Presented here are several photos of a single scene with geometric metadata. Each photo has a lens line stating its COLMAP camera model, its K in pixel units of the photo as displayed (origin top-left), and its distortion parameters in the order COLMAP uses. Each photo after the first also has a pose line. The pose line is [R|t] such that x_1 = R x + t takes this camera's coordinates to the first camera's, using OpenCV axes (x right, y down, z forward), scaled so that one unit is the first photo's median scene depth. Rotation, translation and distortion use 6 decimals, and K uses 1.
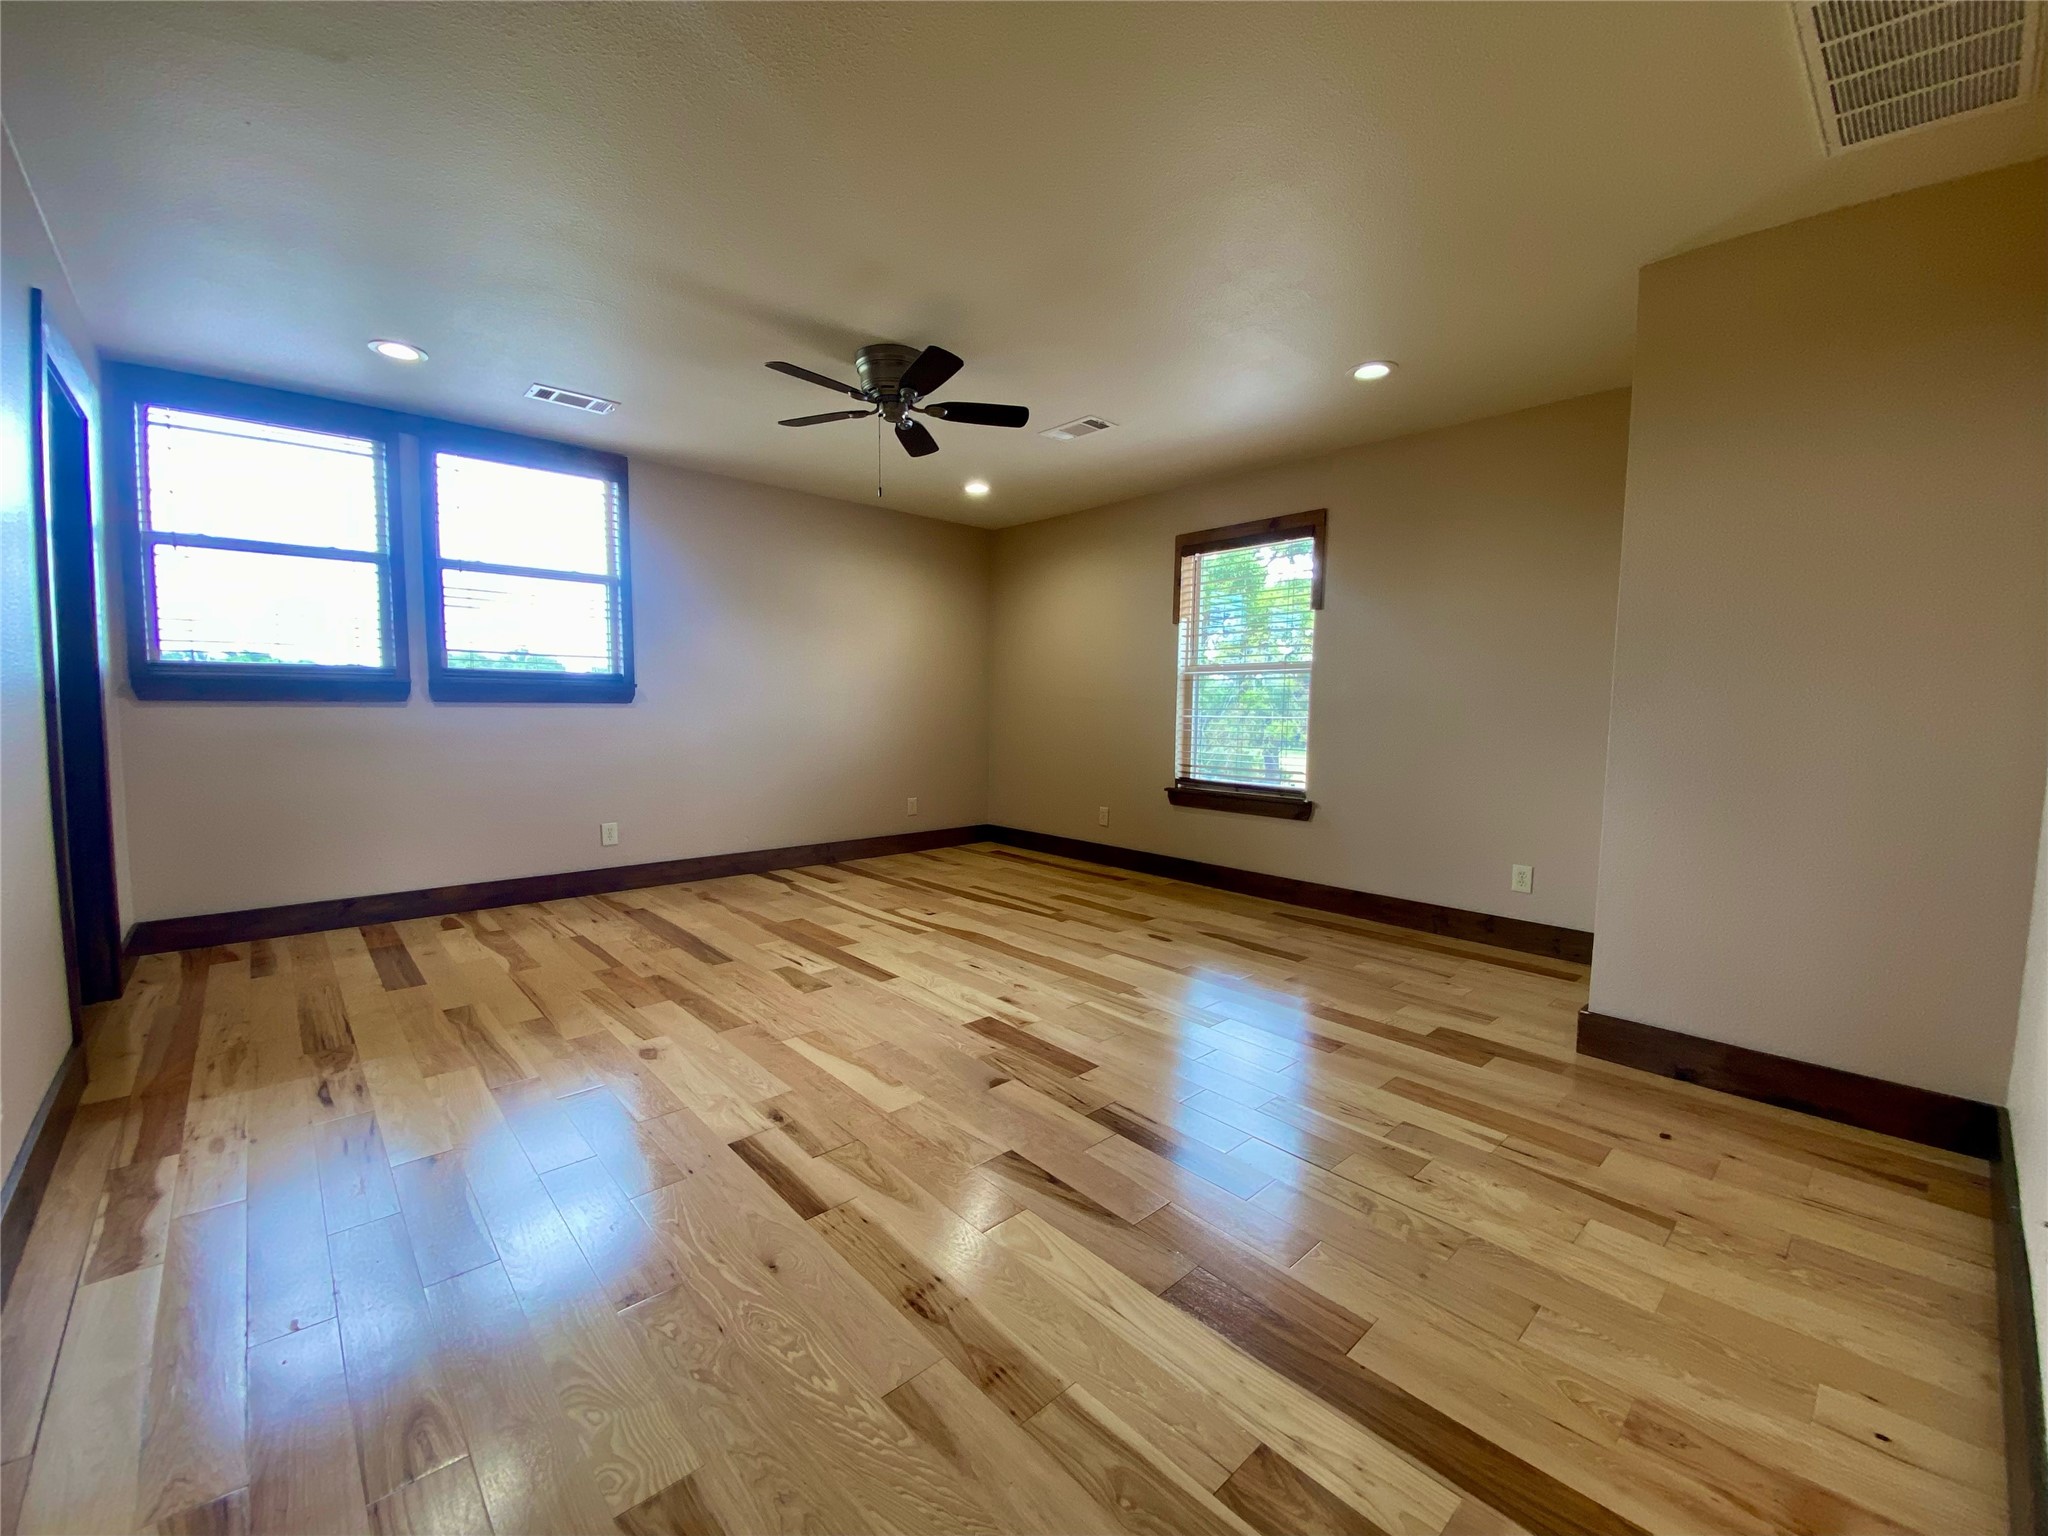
lens RADIAL K [[837.9, 0, 1021.0], [0, 837.9, 761.8], [0, 0, 1]] dist [0.011201, -0.001809]
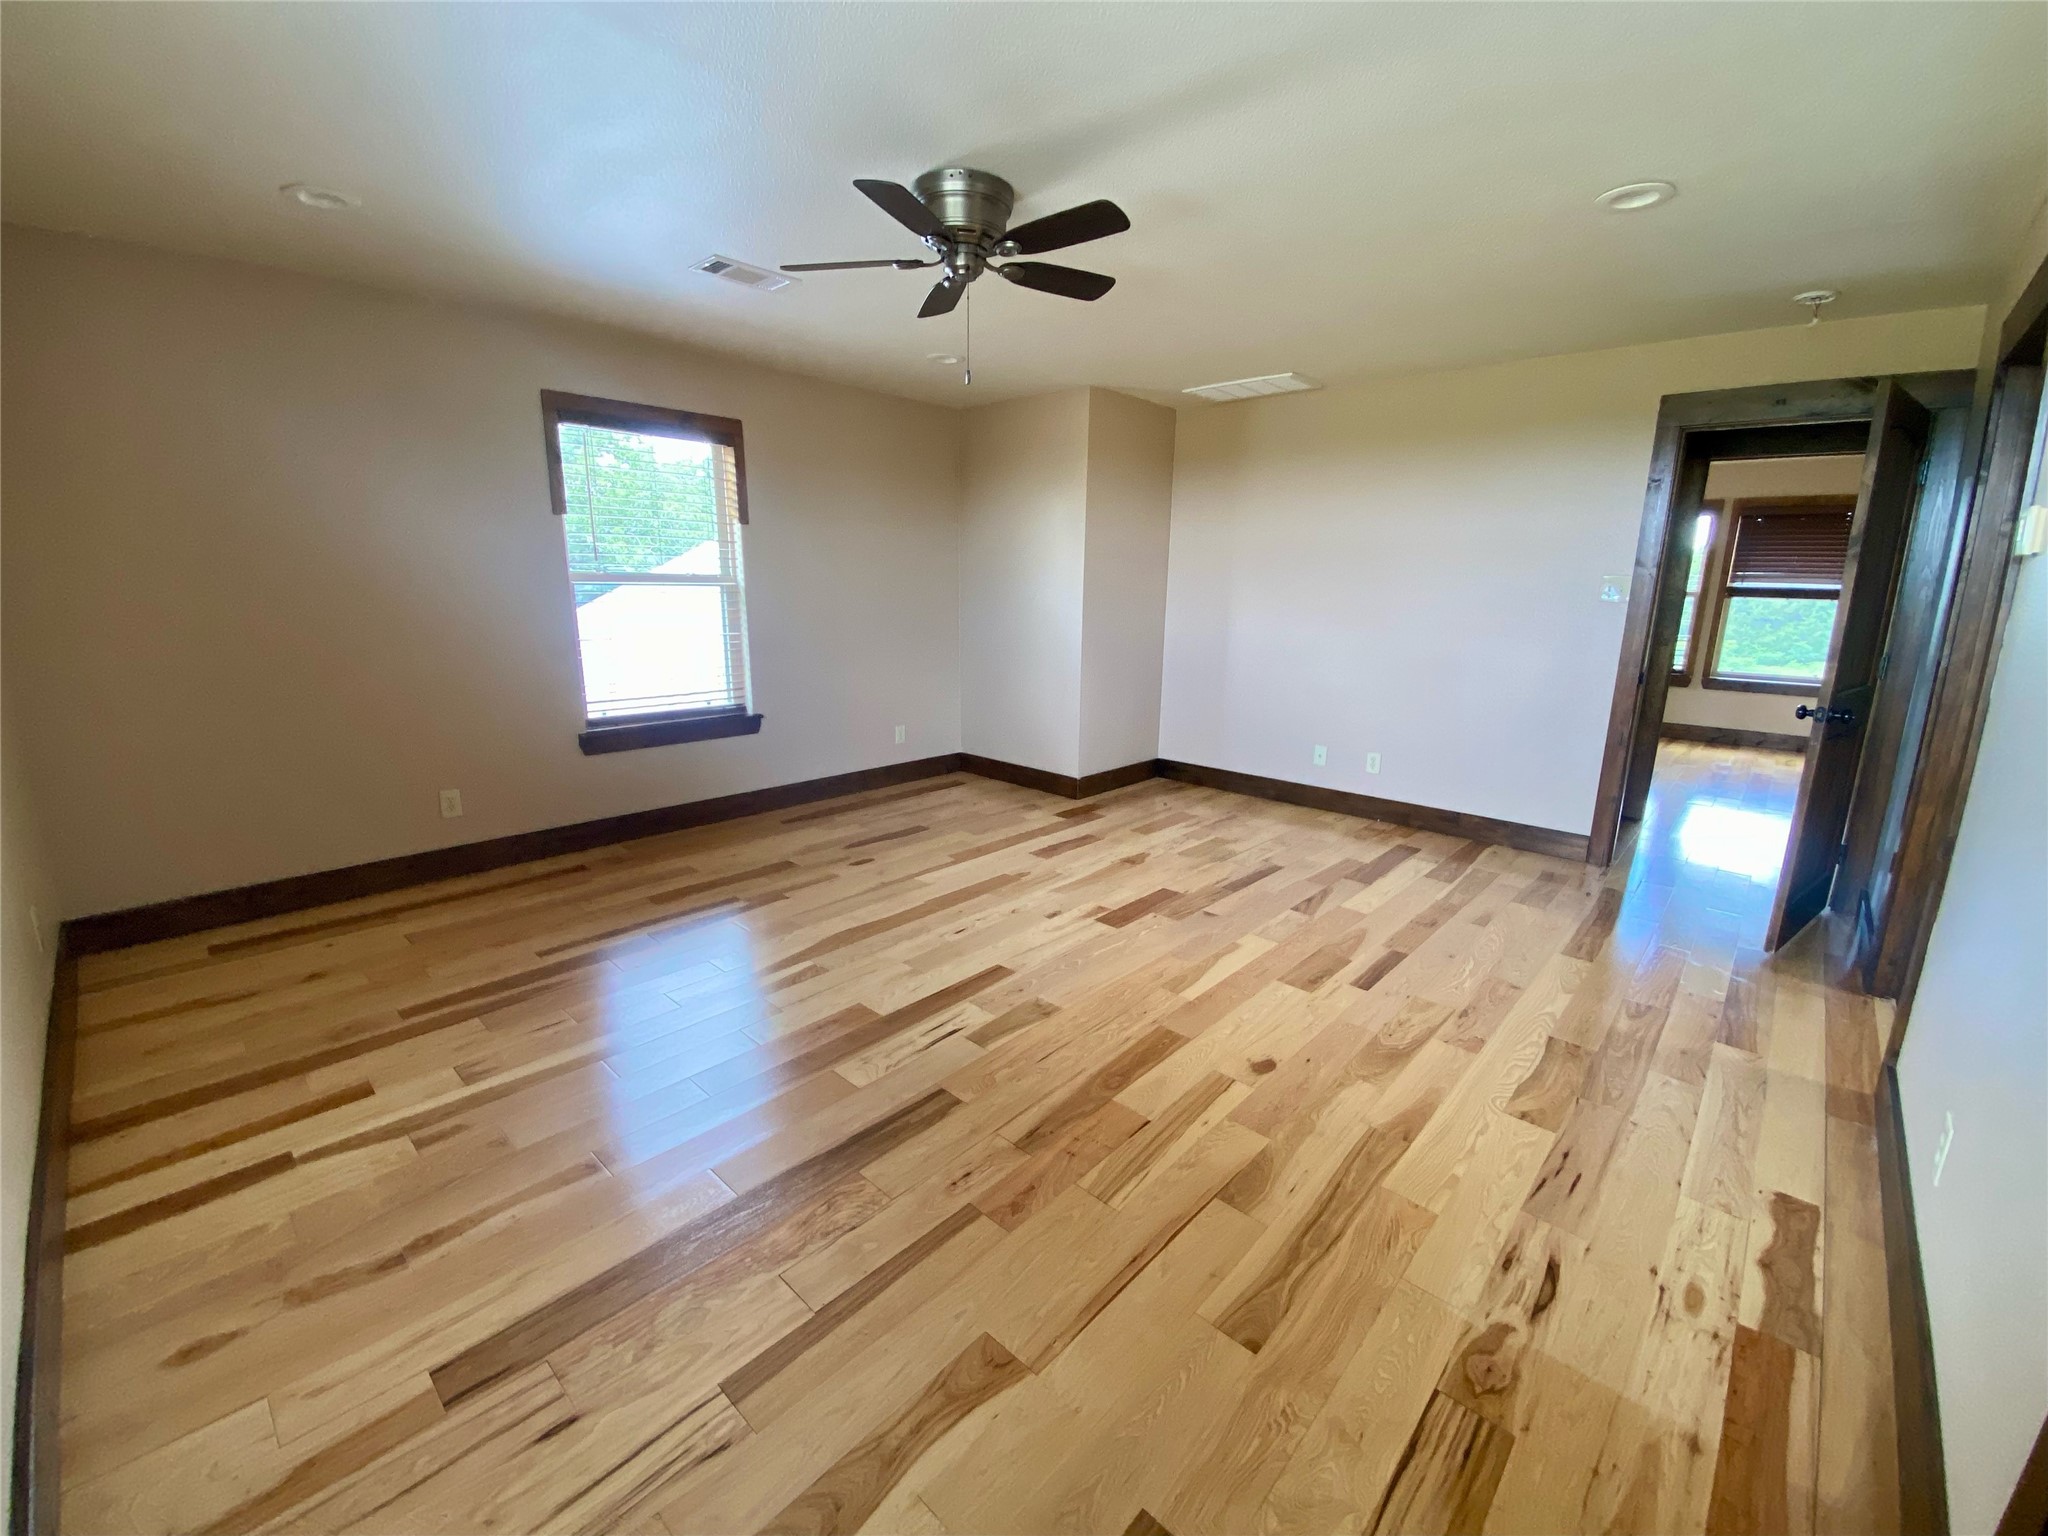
lens RADIAL K [[837.9, 0, 1023.9], [0, 837.9, 765.3], [0, 0, 1]] dist [0.011201, -0.001809]
pose [[-0.080123, -0.229508, 0.970003, -1.020087], [0.065564, 0.969811, 0.234878, -0.164953], [-0.994626, 0.082416, -0.062656, 1.072134]]
